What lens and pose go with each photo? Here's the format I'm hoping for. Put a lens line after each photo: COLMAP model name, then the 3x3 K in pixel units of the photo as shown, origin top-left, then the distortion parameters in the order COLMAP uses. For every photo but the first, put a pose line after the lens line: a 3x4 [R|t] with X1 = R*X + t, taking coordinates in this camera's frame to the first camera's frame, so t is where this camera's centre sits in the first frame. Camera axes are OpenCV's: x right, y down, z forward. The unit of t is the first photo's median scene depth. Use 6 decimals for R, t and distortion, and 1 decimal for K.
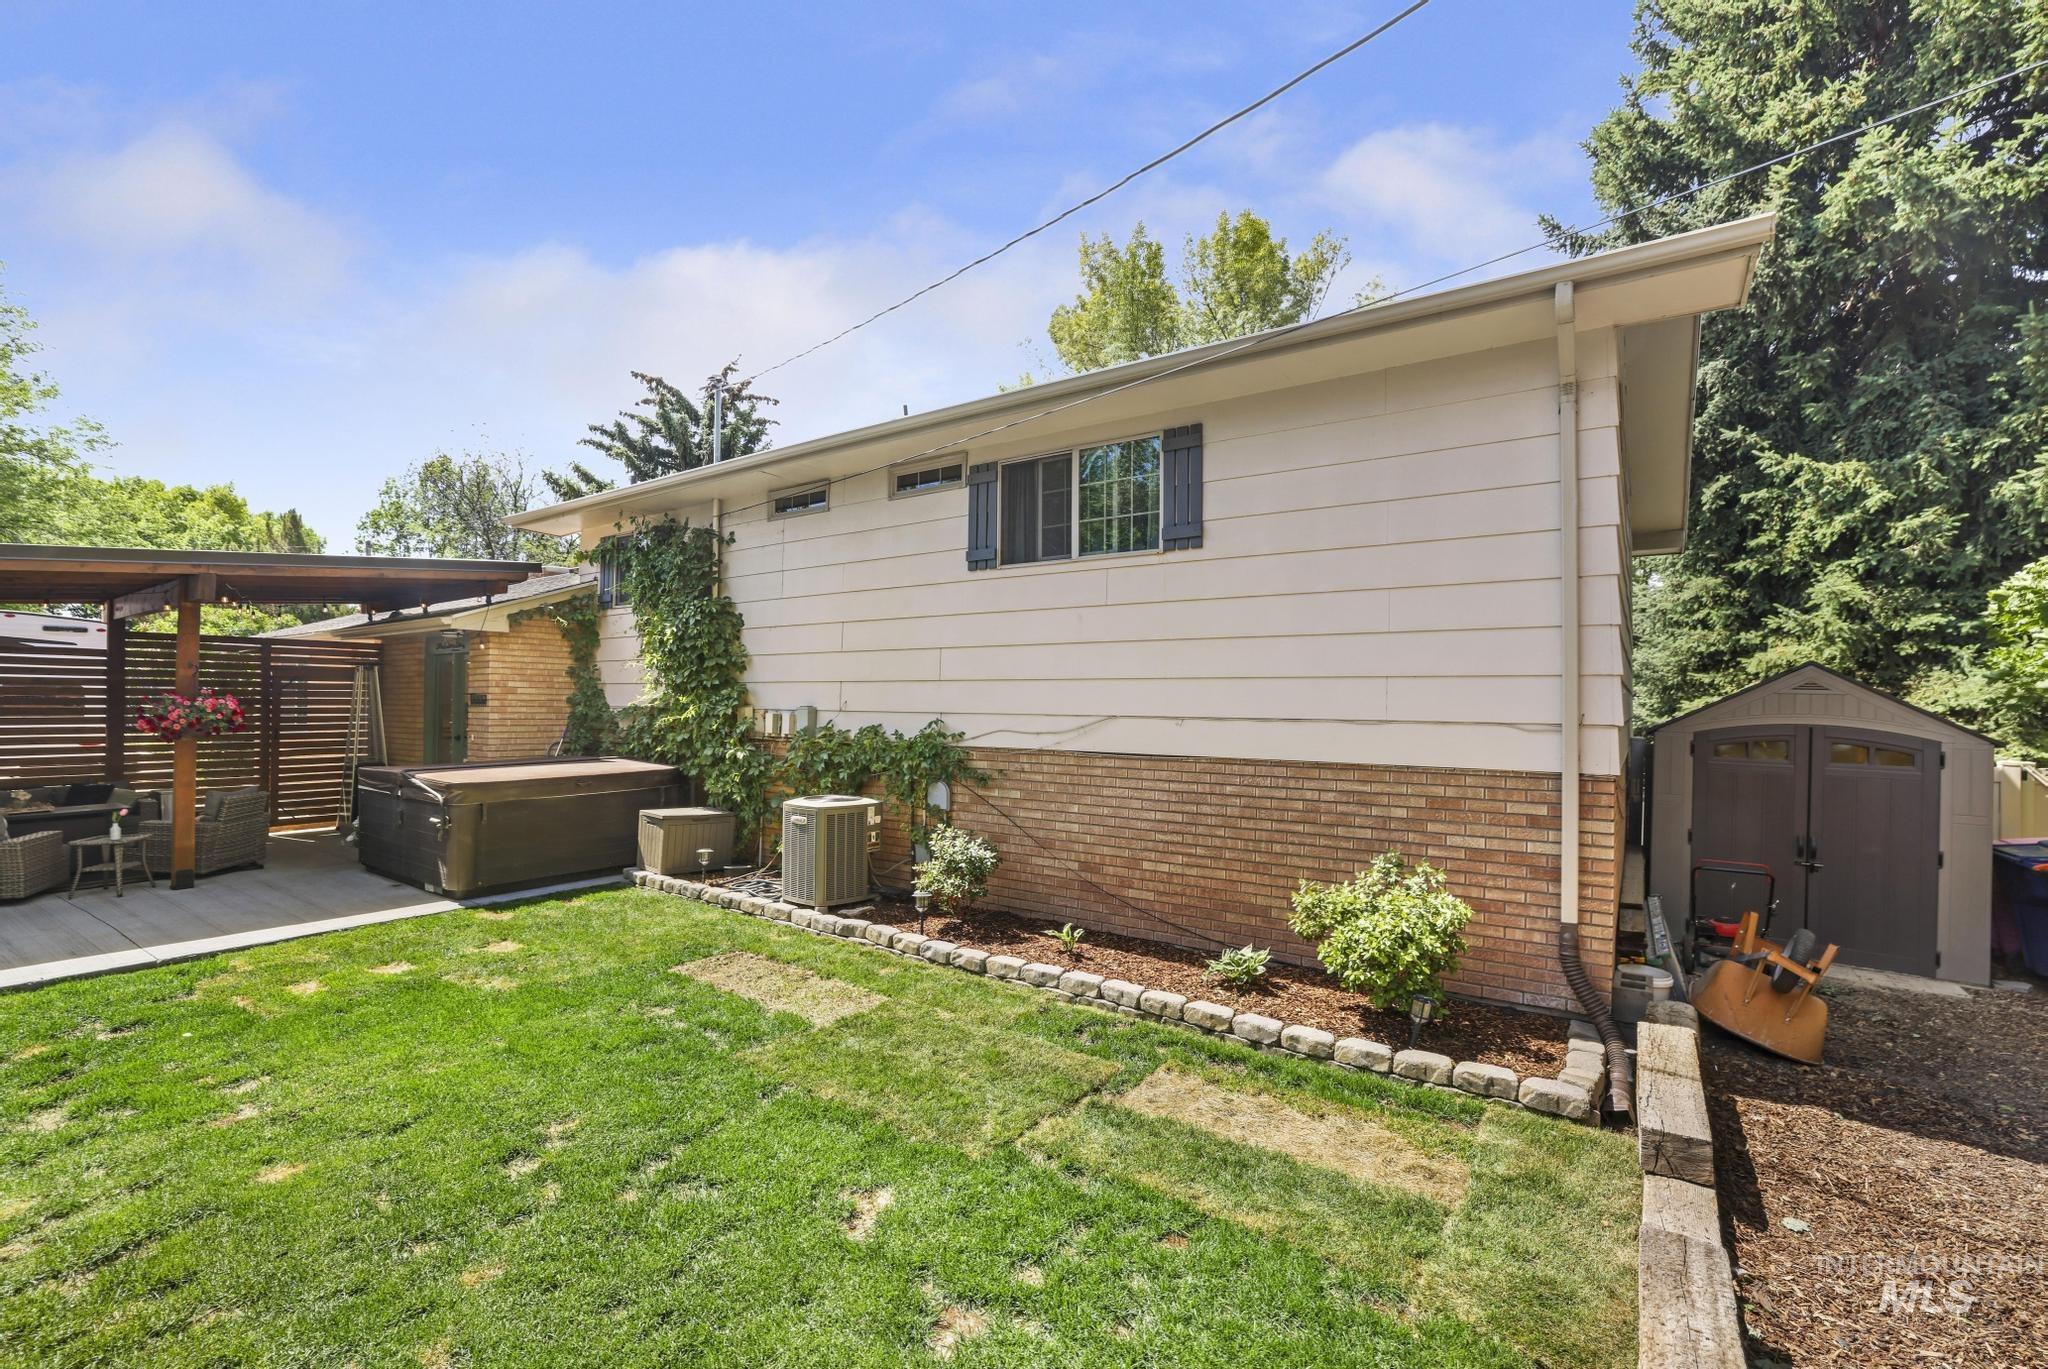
lens RADIAL K [[889.3, 0, 1011.7], [0, 889.3, 700.1], [0, 0, 1]] dist [-0.041847, 0.012895]
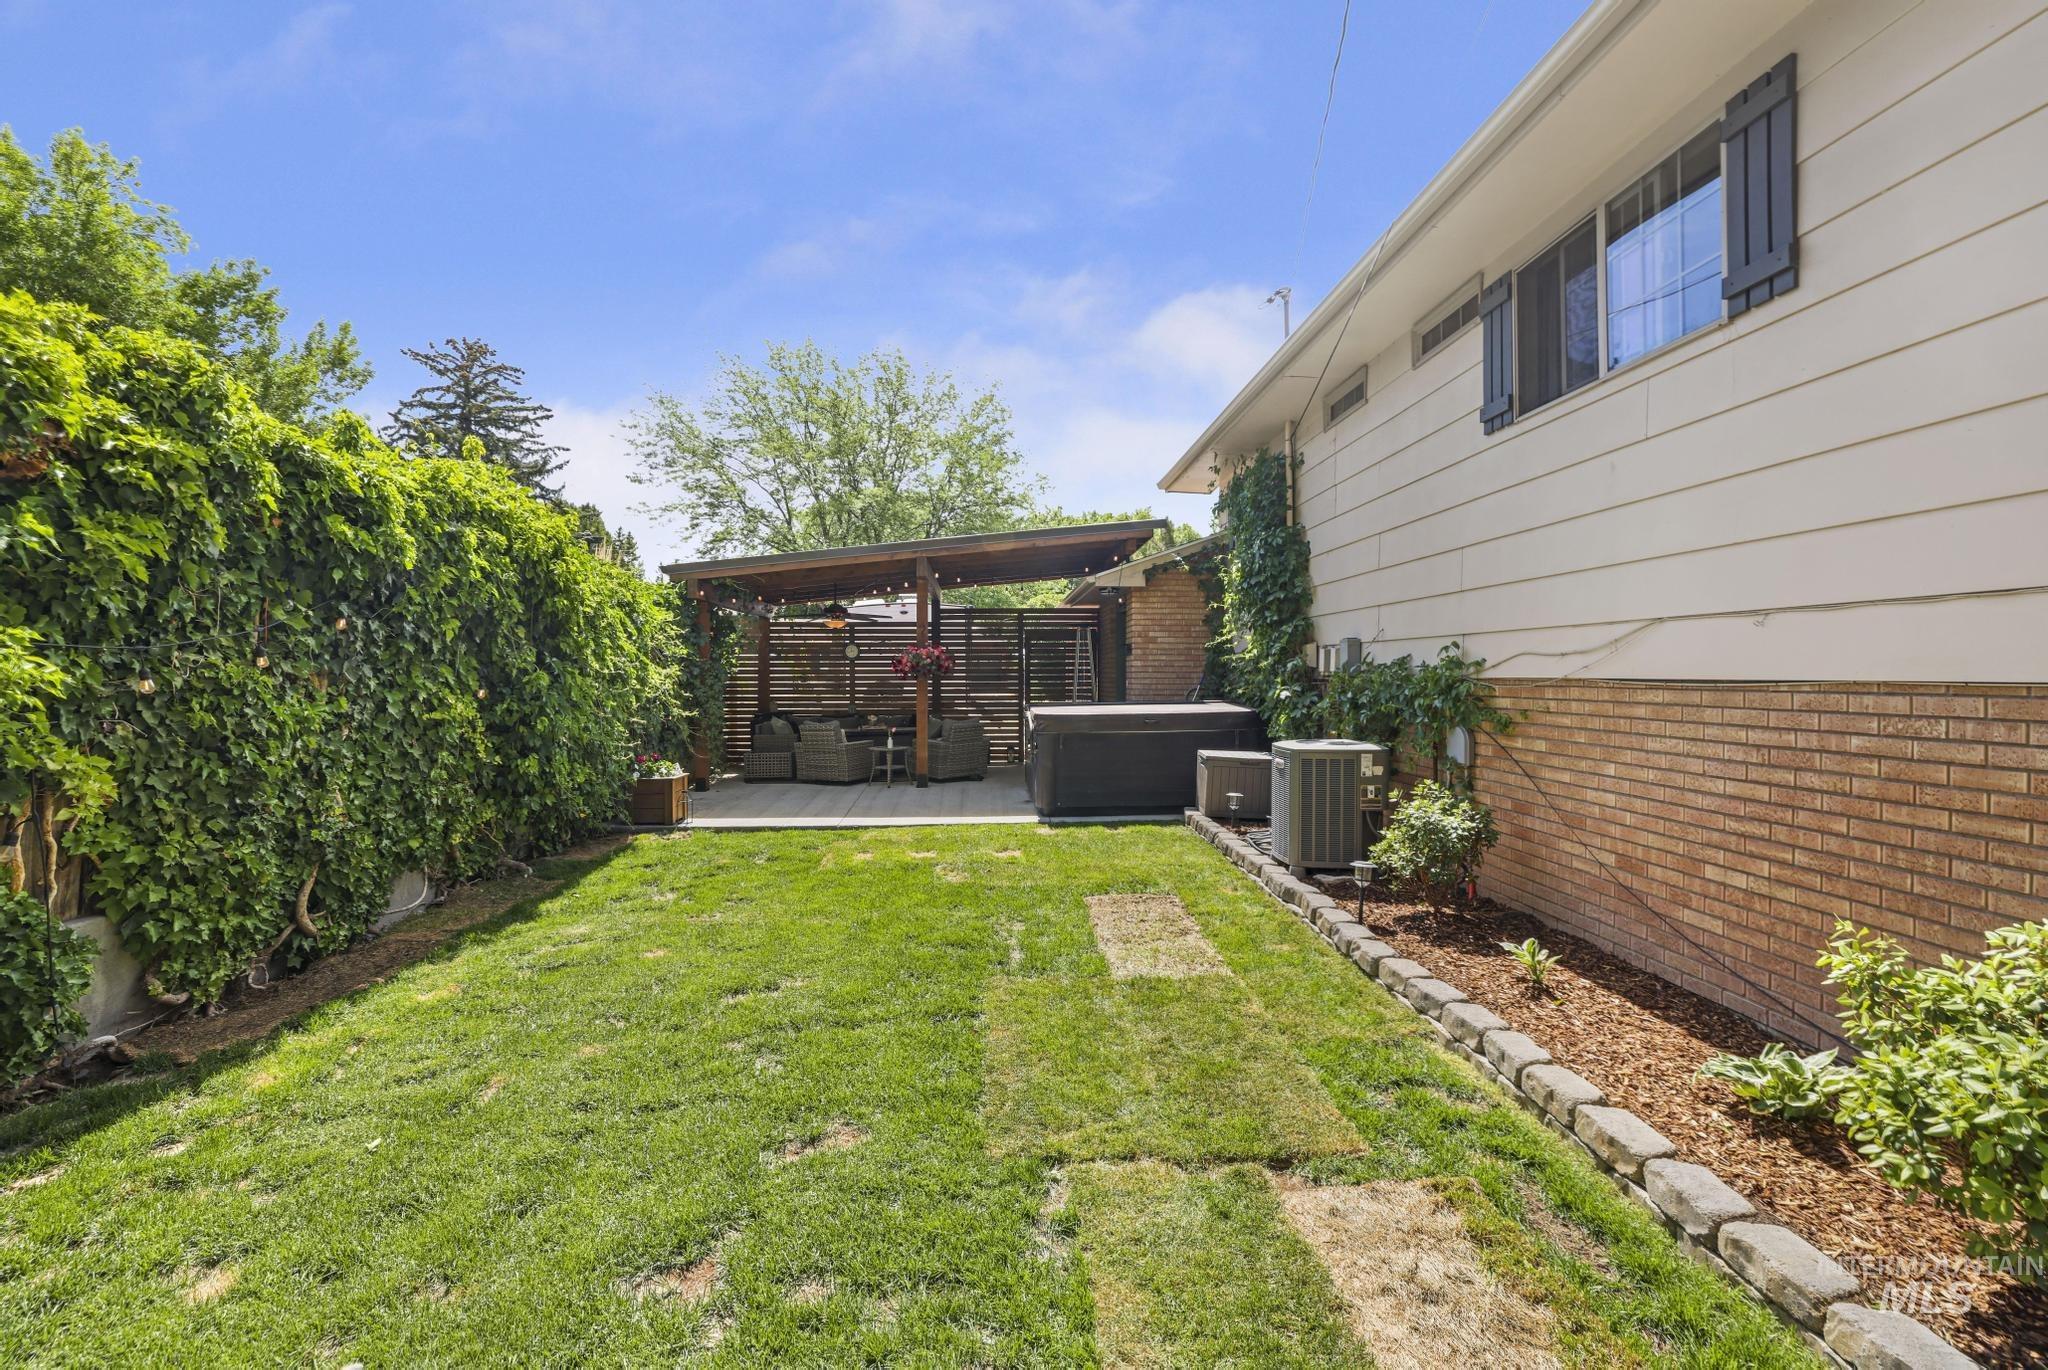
lens RADIAL K [[889.3, 0, 1017.5], [0, 889.3, 682.1], [0, 0, 1]] dist [-0.041847, 0.012895]
pose [[0.609106, -0.005685, -0.793068, 0.325780], [0.015927, 0.999860, 0.005065, 0.052250], [0.792929, -0.015716, 0.609112, 0.298811]]
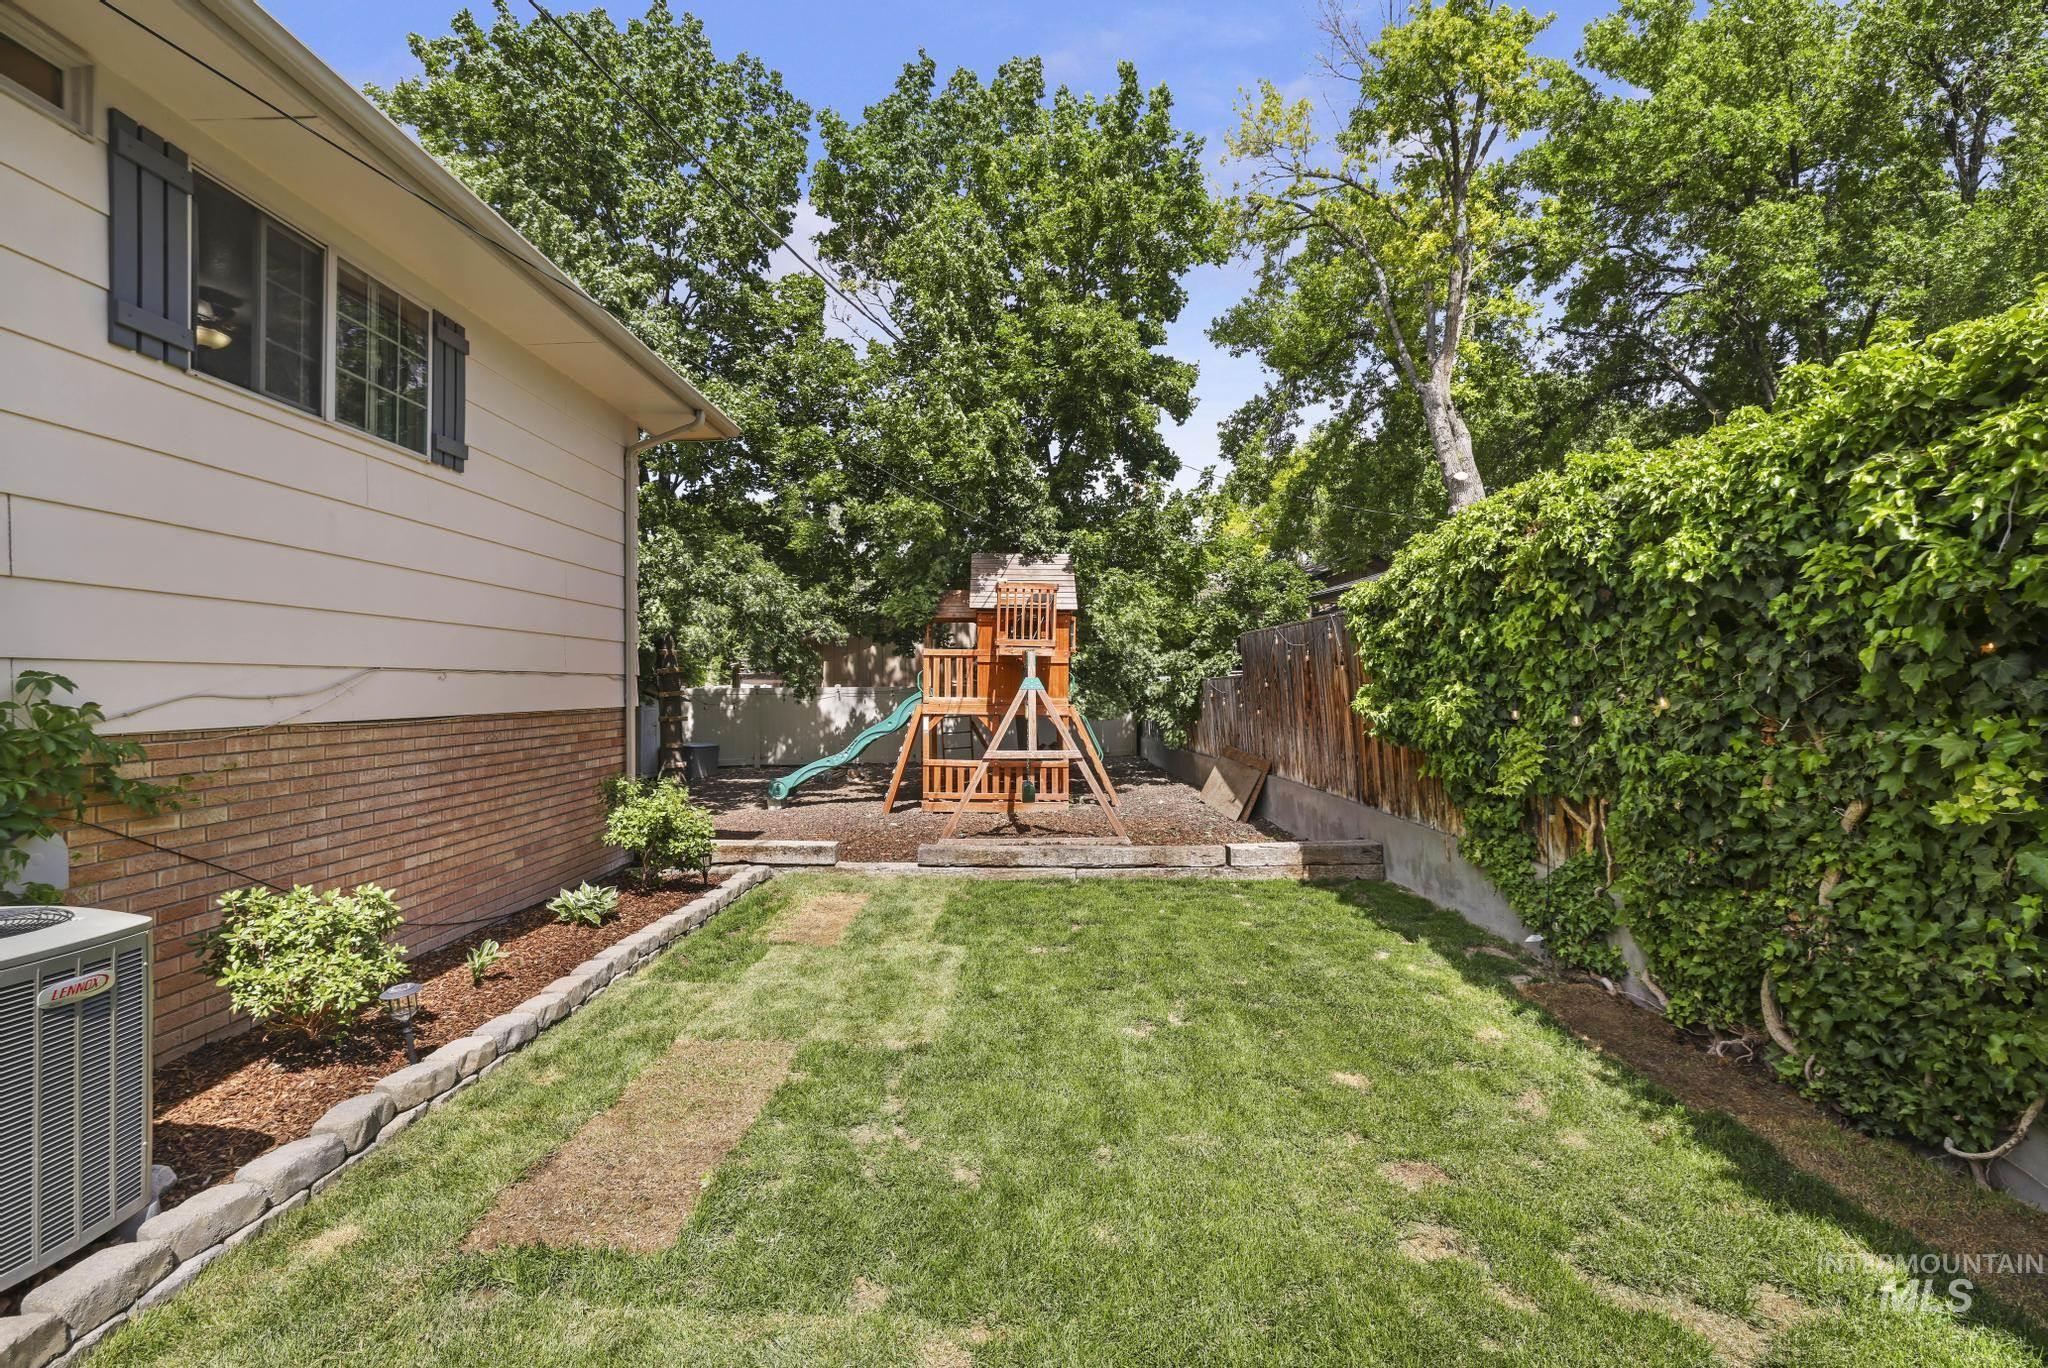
lens RADIAL K [[889.3, 0, 1013.5], [0, 889.3, 679.9], [0, 0, 1]] dist [-0.041847, 0.012895]
pose [[-0.566781, -0.006915, 0.823839, -0.762446], [-0.012754, 0.999919, -0.000381, 0.021469], [-0.823770, -0.010723, -0.566823, 0.996826]]
